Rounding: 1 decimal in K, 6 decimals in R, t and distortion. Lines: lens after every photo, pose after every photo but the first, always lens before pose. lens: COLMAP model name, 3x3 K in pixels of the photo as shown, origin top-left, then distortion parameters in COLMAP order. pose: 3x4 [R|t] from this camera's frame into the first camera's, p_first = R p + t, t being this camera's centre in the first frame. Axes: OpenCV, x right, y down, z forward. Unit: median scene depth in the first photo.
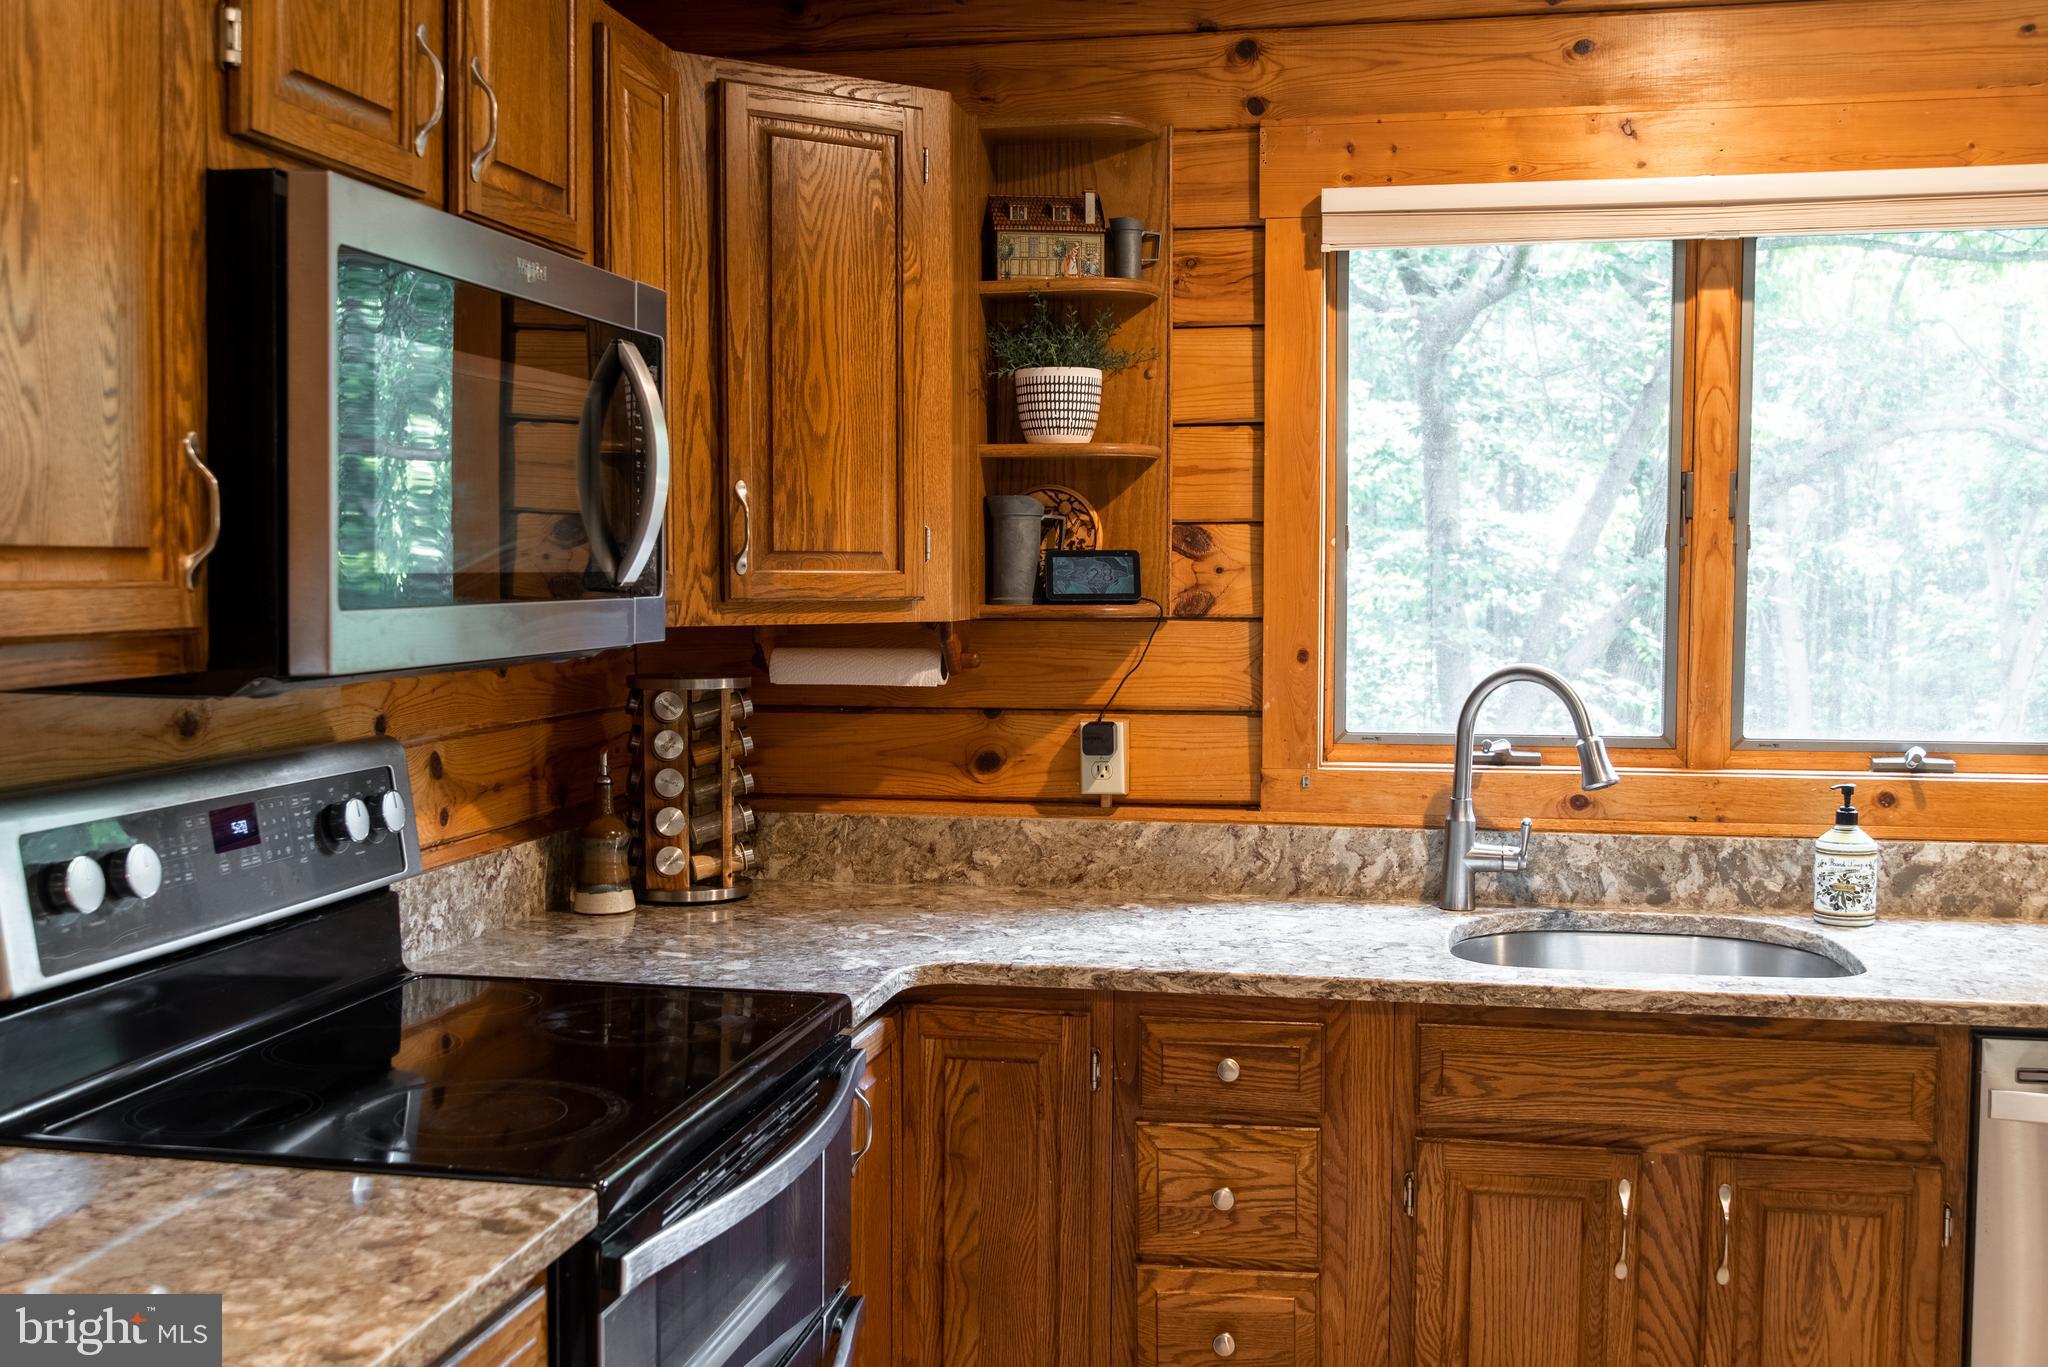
lens RADIAL K [[2089.8, 0, 1017.0], [0, 2089.8, 694.6], [0, 0, 1]] dist [0.000658, 0.000000]
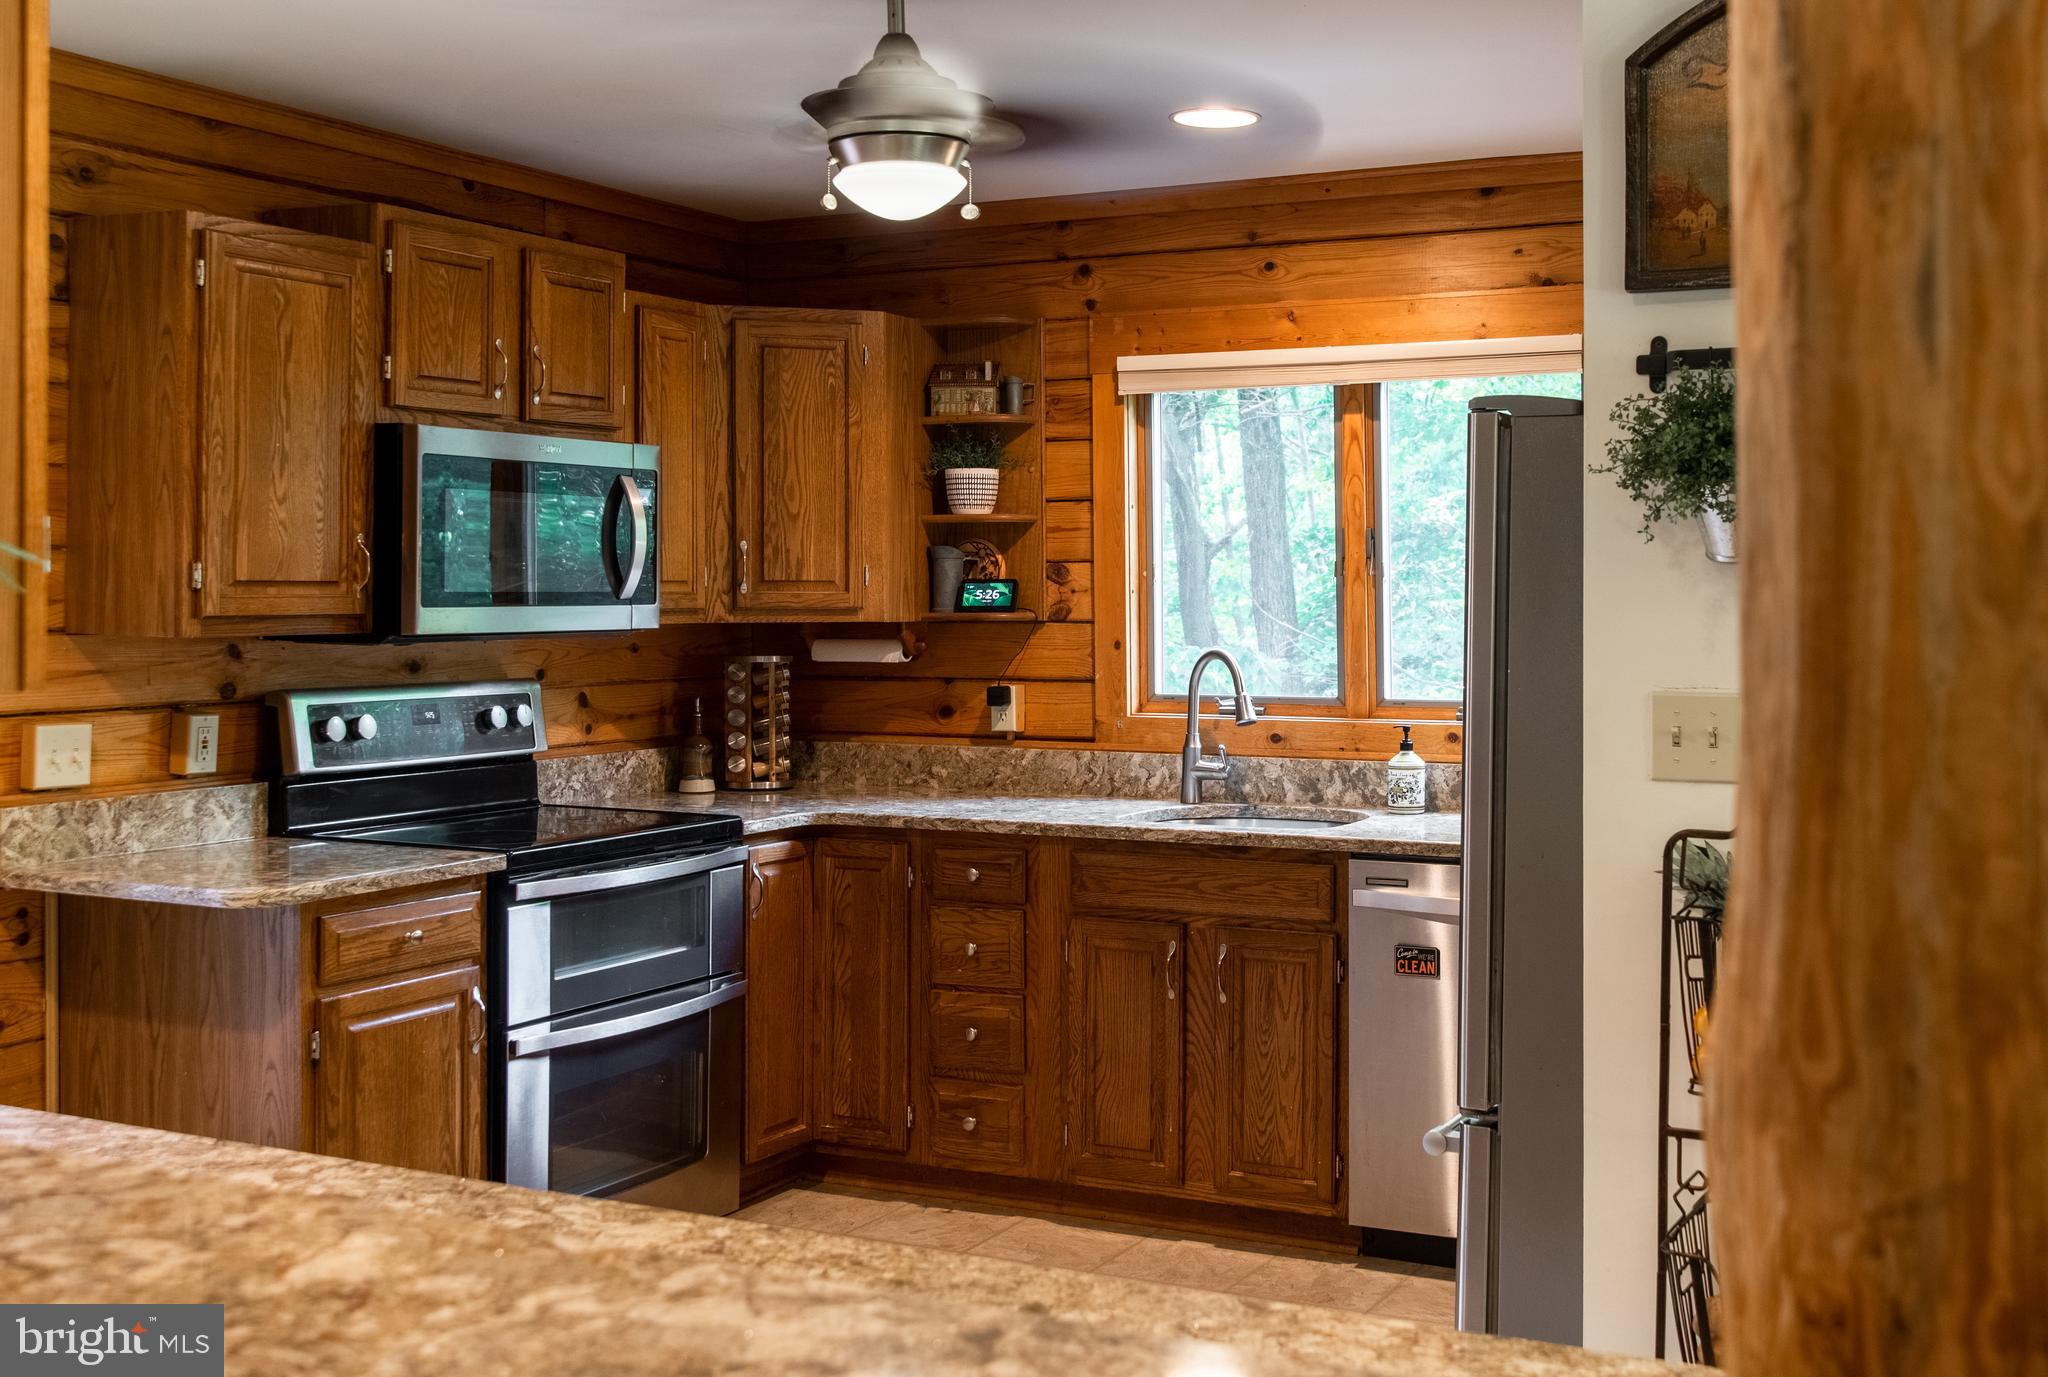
lens RADIAL K [[2302.6, 0, 1103.2], [0, 2302.6, 602.6], [0, 0, 1]] dist [0.030721, 0.000000]
pose [[0.965627, 0.000543, -0.259932, 0.659750], [-0.015098, 0.998427, -0.054004, 0.050070], [0.259494, 0.056072, 0.964116, -0.789807]]
